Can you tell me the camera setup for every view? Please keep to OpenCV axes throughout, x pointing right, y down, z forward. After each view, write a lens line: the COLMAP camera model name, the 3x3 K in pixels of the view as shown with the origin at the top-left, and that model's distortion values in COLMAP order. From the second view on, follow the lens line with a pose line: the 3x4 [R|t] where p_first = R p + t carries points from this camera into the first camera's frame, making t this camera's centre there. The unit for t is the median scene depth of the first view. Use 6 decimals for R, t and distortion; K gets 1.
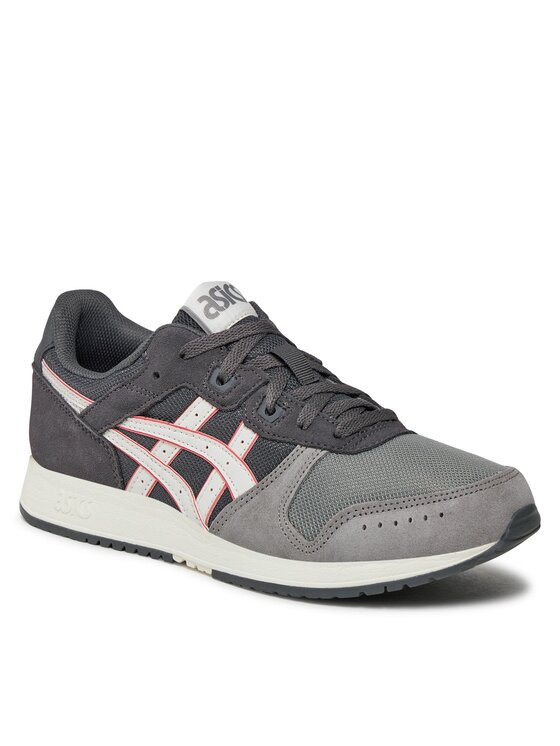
lens RADIAL K [[2196.8, 0, 280.0], [0, 2196.8, 373.0], [0, 0, 1]] dist [-0.000111, -0.202691]
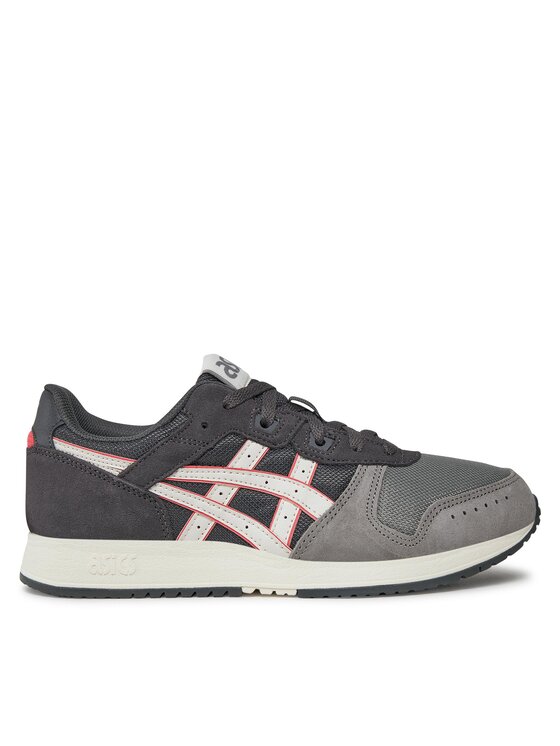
lens RADIAL K [[1029.9, 0, 280.0], [0, 1029.9, 373.0], [0, 0, 1]] dist [-0.108074, -0.005056]
pose [[0.788276, 0.019533, 0.615011, -0.341796], [0.164214, 0.956567, -0.240858, 0.105485], [-0.593004, 0.290856, 0.750832, 0.590576]]
